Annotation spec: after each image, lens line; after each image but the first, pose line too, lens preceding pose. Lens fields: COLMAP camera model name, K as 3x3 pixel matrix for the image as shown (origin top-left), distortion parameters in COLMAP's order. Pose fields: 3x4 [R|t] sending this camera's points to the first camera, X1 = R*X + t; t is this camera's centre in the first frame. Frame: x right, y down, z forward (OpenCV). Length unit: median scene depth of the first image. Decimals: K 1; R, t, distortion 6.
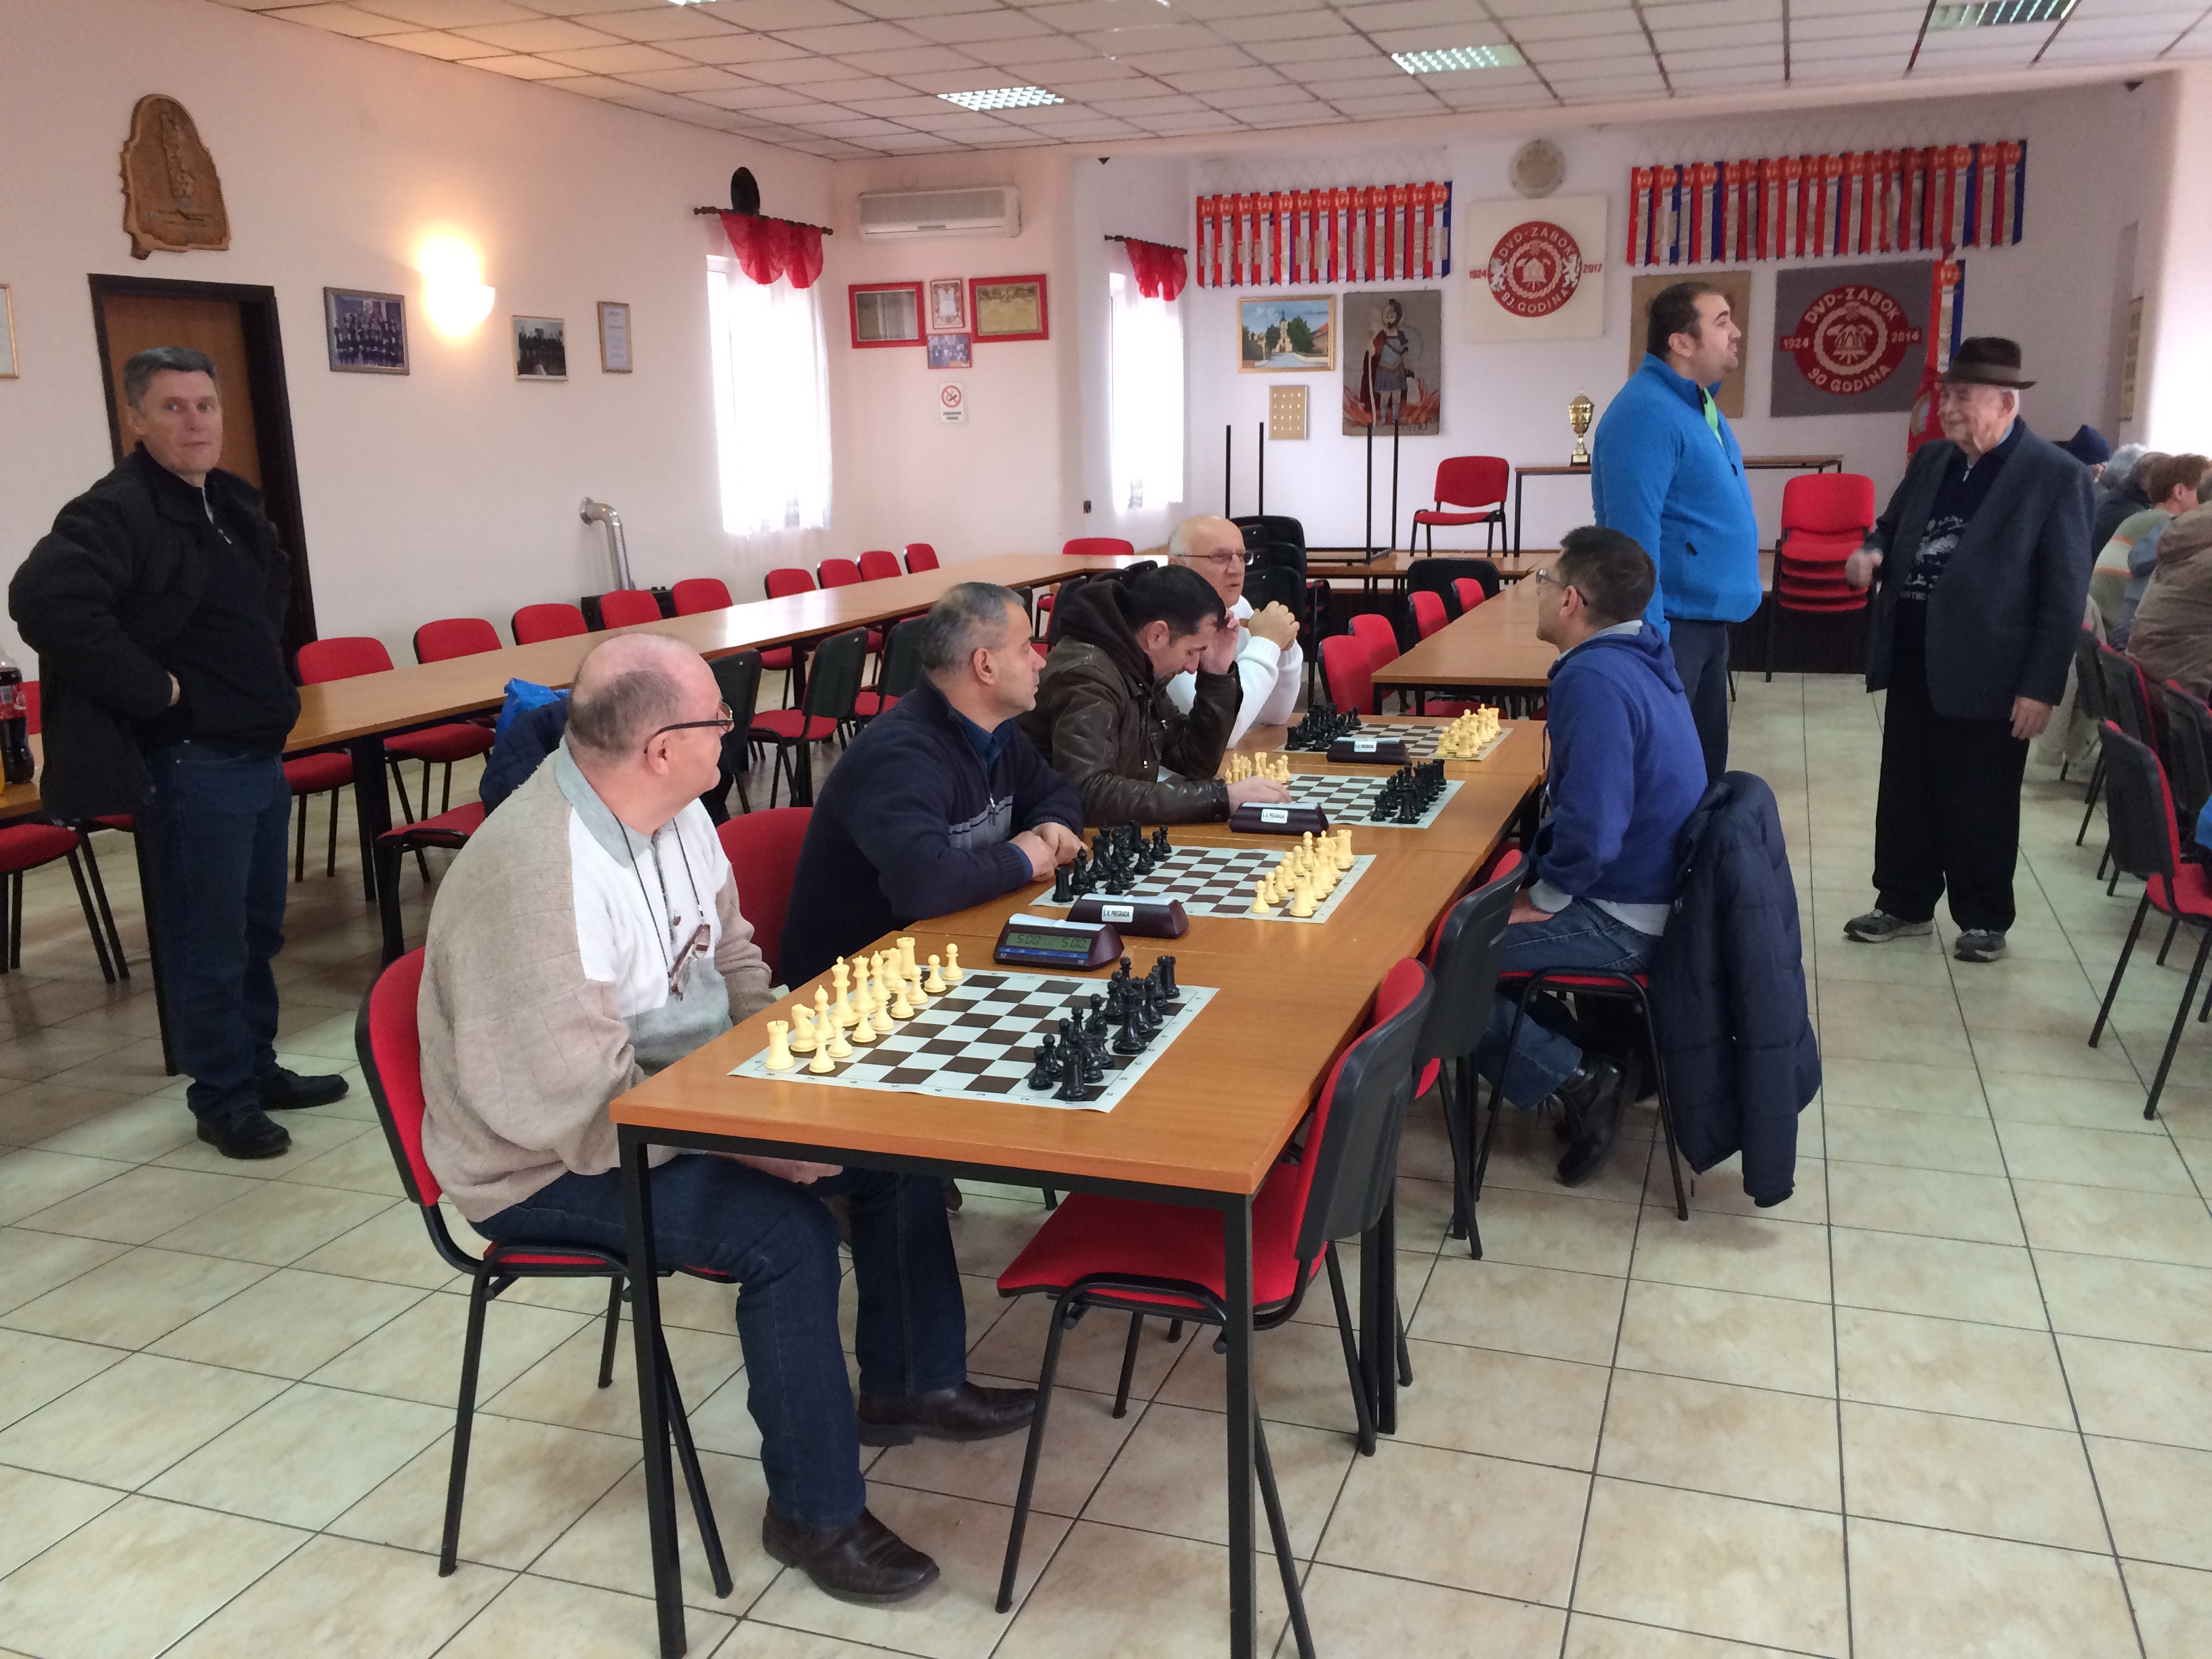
lens RADIAL K [[1865.8, 0, 1124.5], [0, 1865.8, 839.0], [0, 0, 1]] dist [0.073826, -0.096717]
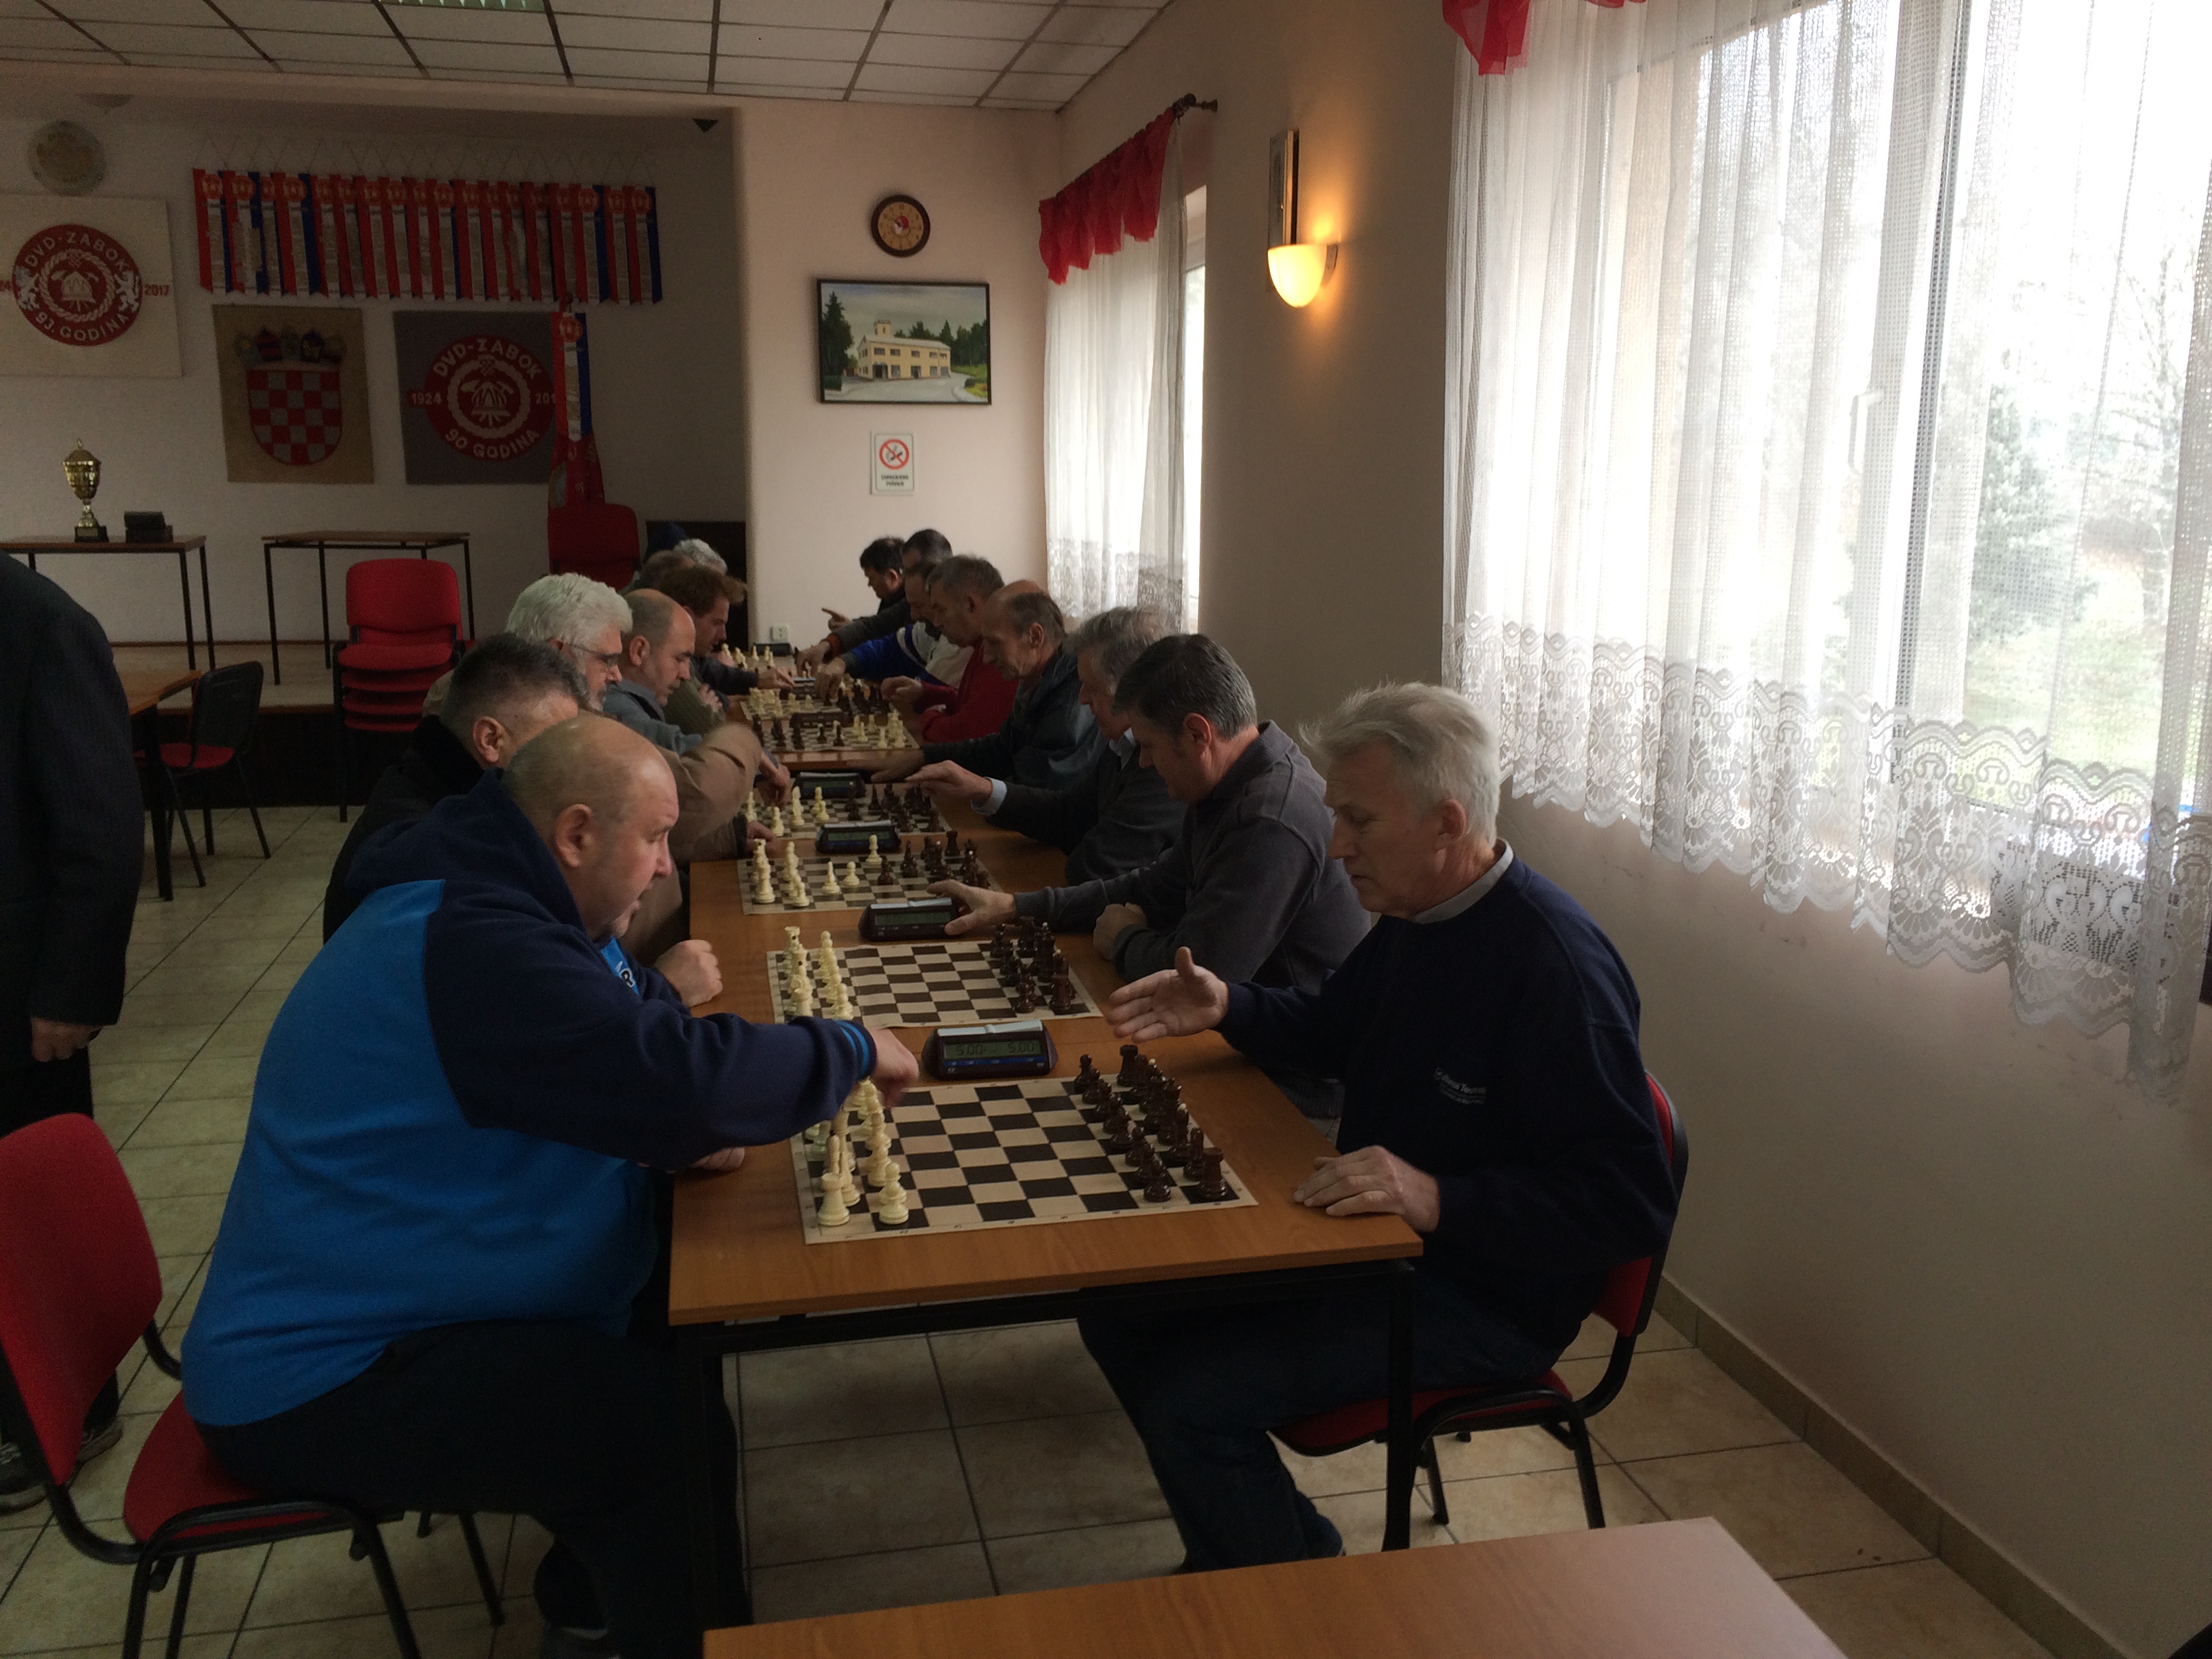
lens RADIAL K [[1865.8, 0, 1104.0], [0, 1865.8, 828.7], [0, 0, 1]] dist [0.073826, -0.096717]
pose [[0.853613, -0.071257, 0.516011, 0.165373], [0.088148, 0.996073, -0.008270, -0.036859], [-0.513395, 0.052545, 0.856542, 0.129465]]
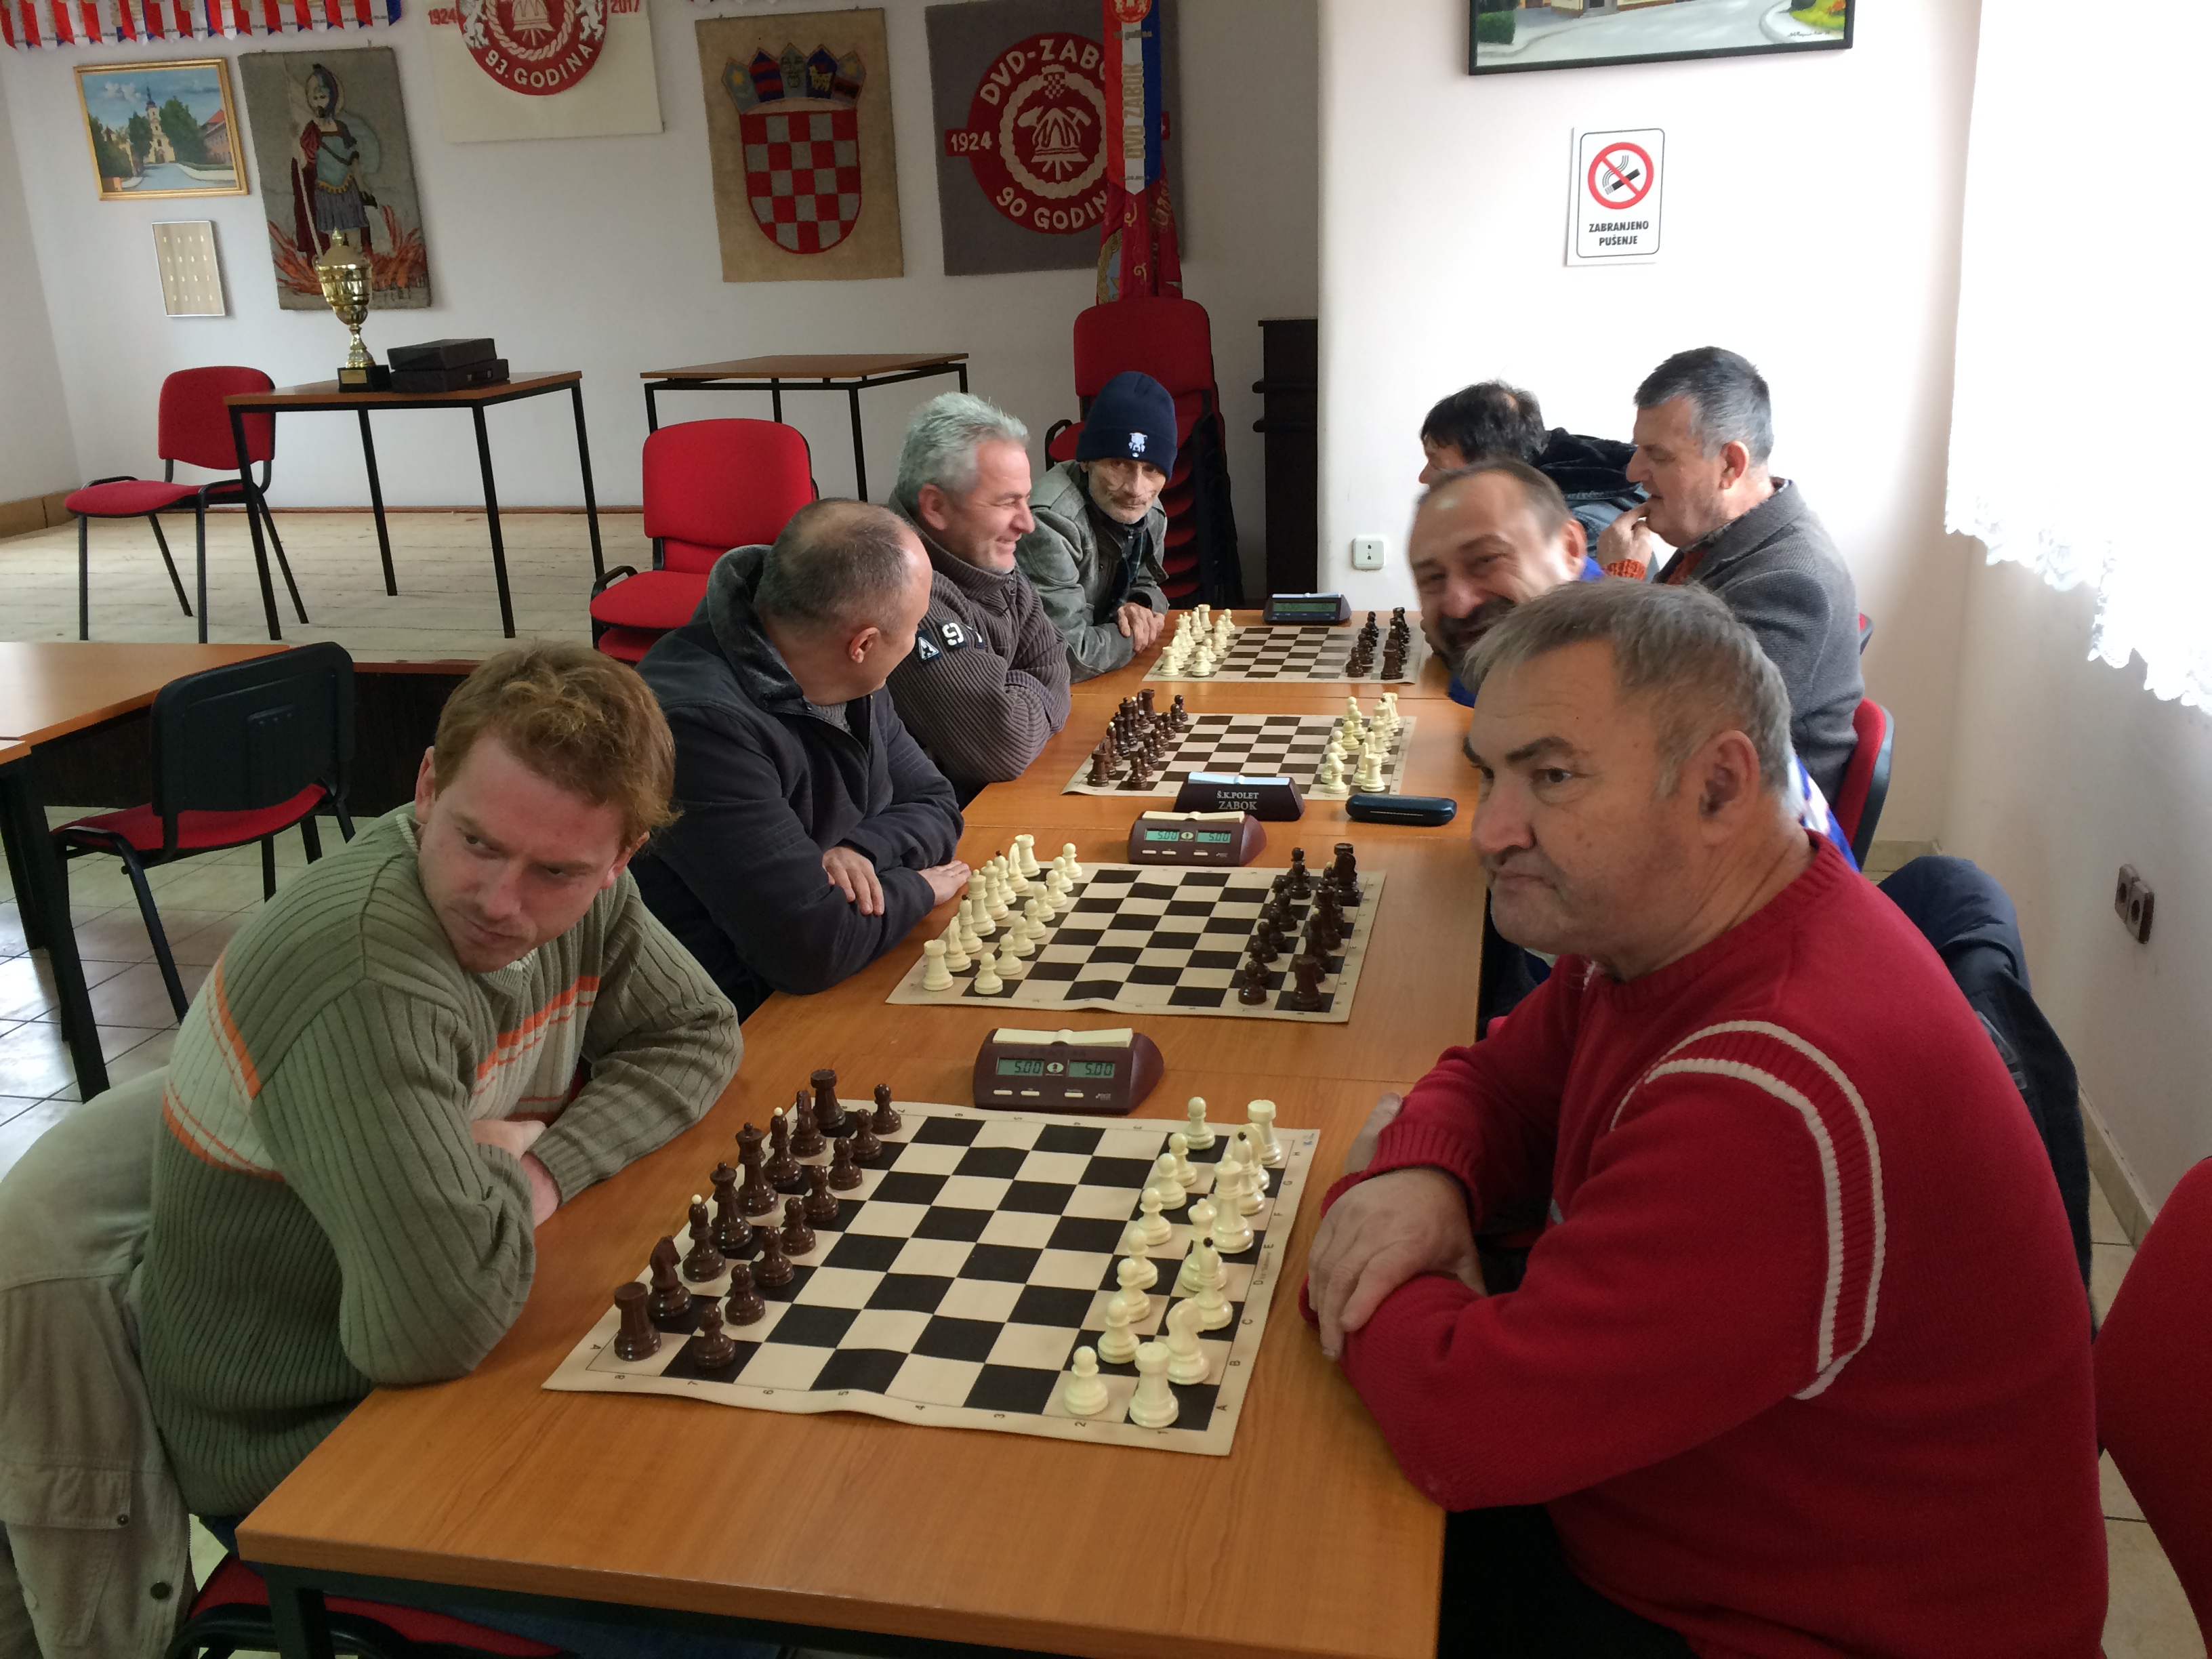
lens RADIAL K [[1865.8, 0, 1105.6], [0, 1865.8, 843.6], [0, 0, 1]] dist [0.073826, -0.096717]
pose [[0.995058, -0.045127, 0.088450, 0.336761], [0.037214, 0.995322, 0.089154, -0.101772], [-0.092059, -0.085422, 0.992083, 0.416641]]
